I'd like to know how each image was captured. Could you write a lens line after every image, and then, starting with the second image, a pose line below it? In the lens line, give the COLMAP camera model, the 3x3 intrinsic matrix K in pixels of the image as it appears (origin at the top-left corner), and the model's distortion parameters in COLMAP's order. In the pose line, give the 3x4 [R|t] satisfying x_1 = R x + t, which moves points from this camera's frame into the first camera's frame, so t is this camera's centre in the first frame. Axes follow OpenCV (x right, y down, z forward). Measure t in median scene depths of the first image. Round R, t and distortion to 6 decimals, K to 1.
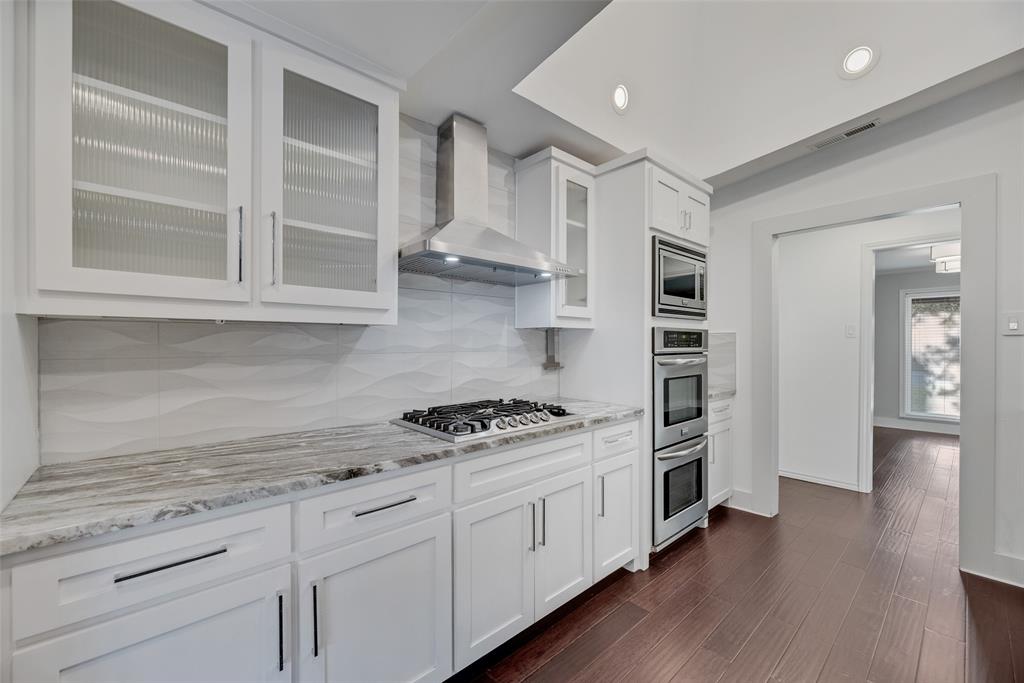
lens RADIAL K [[412.9, 0, 514.4], [0, 412.9, 338.1], [0, 0, 1]] dist [0.002414, 0.000412]
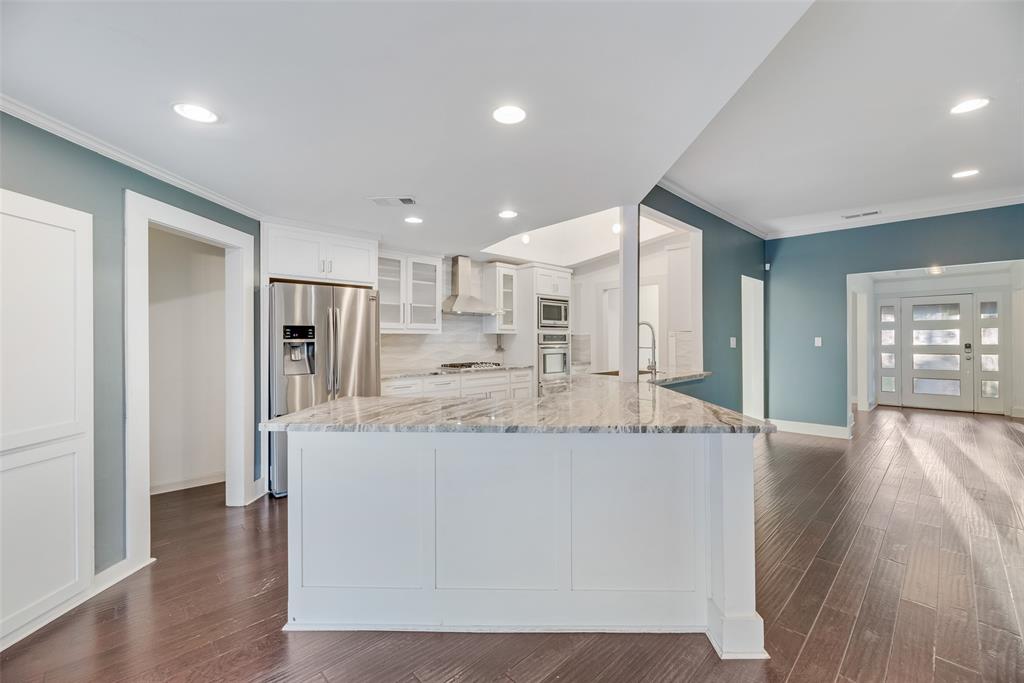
lens RADIAL K [[412.9, 0, 511.4], [0, 412.9, 341.2], [0, 0, 1]] dist [0.002414, 0.000412]
pose [[0.999618, -0.003640, 0.027388, 0.107805], [0.003334, 0.999932, 0.011210, -0.006953], [-0.027427, -0.011114, 0.999562, -1.494122]]
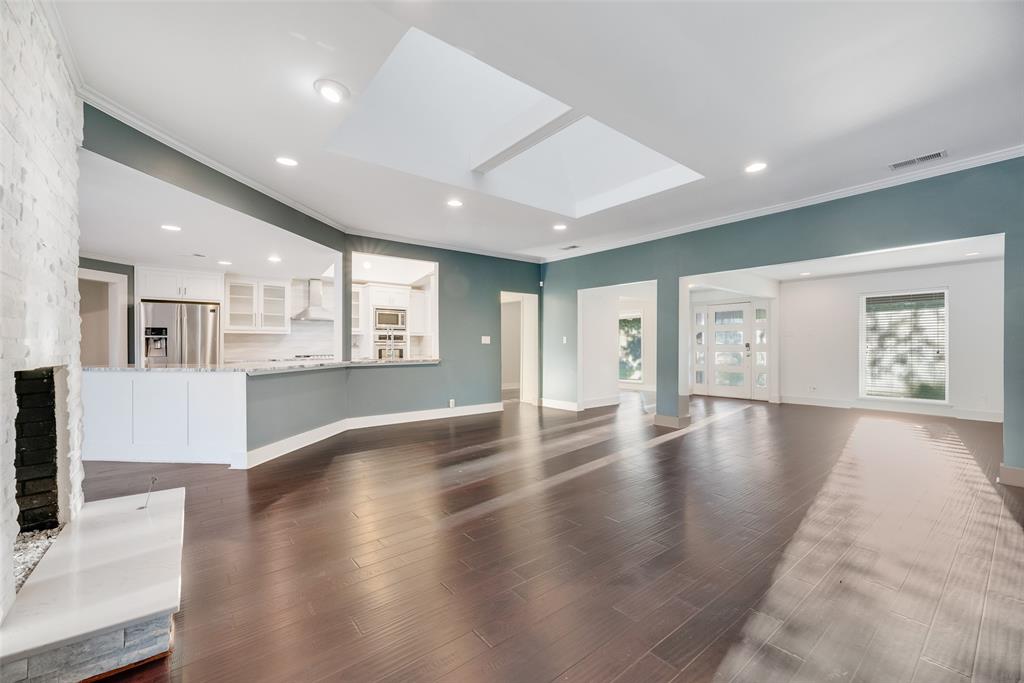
lens RADIAL K [[412.9, 0, 509.8], [0, 412.9, 339.4], [0, 0, 1]] dist [0.002414, 0.000412]
pose [[0.997162, -0.001800, -0.075258, 1.725725], [0.001125, 0.999959, -0.009005, 0.049794], [0.075271, 0.008895, 0.997123, -2.331090]]
